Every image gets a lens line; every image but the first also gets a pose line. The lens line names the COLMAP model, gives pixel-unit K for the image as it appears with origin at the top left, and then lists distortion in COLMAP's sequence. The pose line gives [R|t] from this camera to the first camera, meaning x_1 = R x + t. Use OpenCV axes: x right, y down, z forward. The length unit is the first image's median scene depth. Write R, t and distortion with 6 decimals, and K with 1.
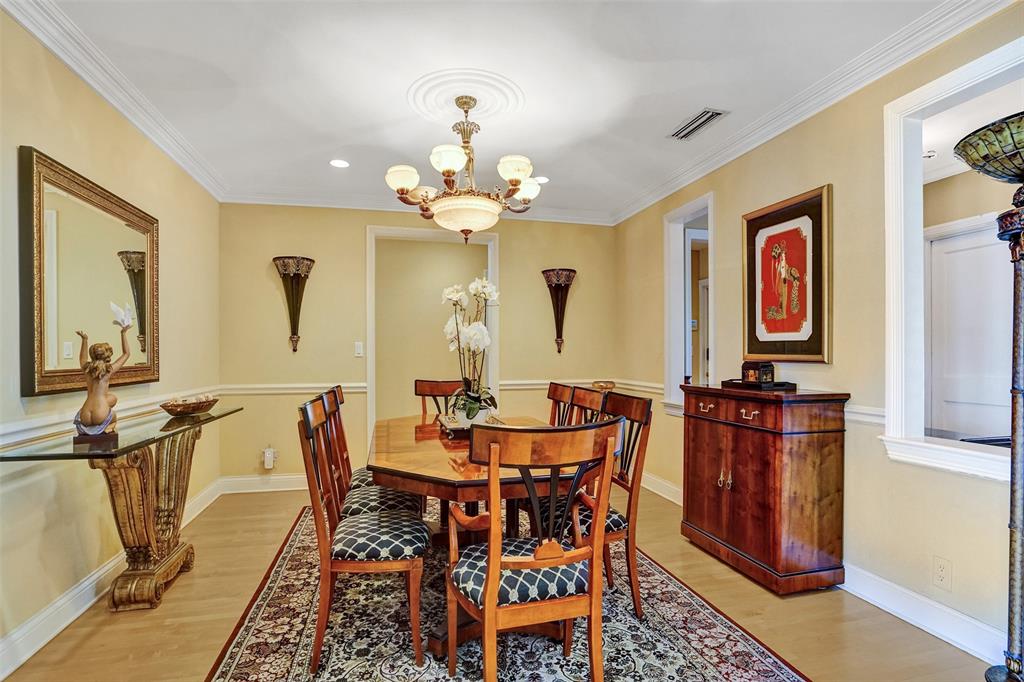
lens RADIAL K [[471.5, 0, 511.3], [0, 471.5, 362.1], [0, 0, 1]] dist [-0.041043, 0.011468]
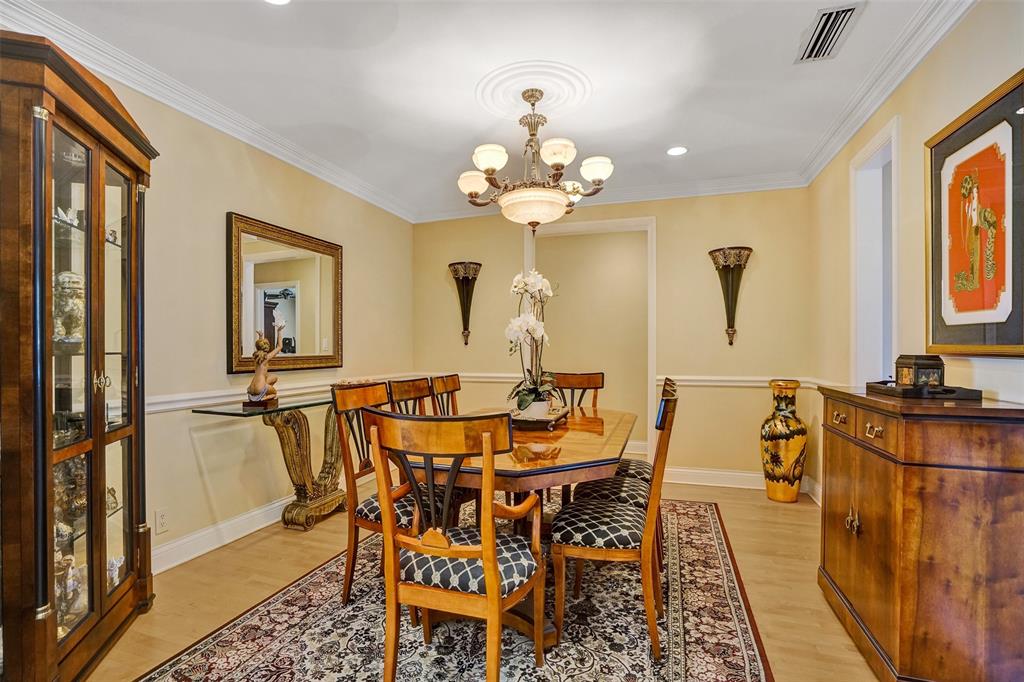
lens RADIAL K [[471.5, 0, 515.1], [0, 471.5, 358.0], [0, 0, 1]] dist [-0.041043, 0.011468]
pose [[0.844772, 0.009954, -0.535034, 0.414433], [-0.007909, 0.999950, 0.006116, 0.003251], [0.535069, -0.000935, 0.844808, 0.132656]]
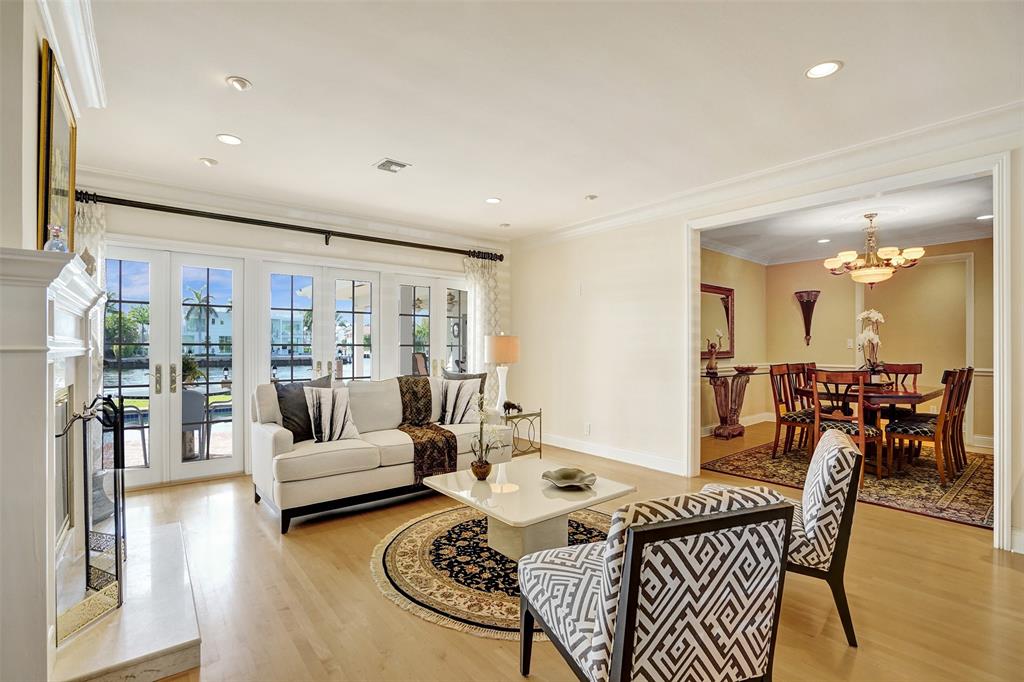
lens RADIAL K [[471.5, 0, 511.1], [0, 471.5, 344.6], [0, 0, 1]] dist [-0.041043, 0.011468]
pose [[0.416009, -0.000933, -0.909360, 1.008841], [-0.018078, 0.999793, -0.009296, 0.016413], [0.909181, 0.020307, 0.415906, -1.113437]]
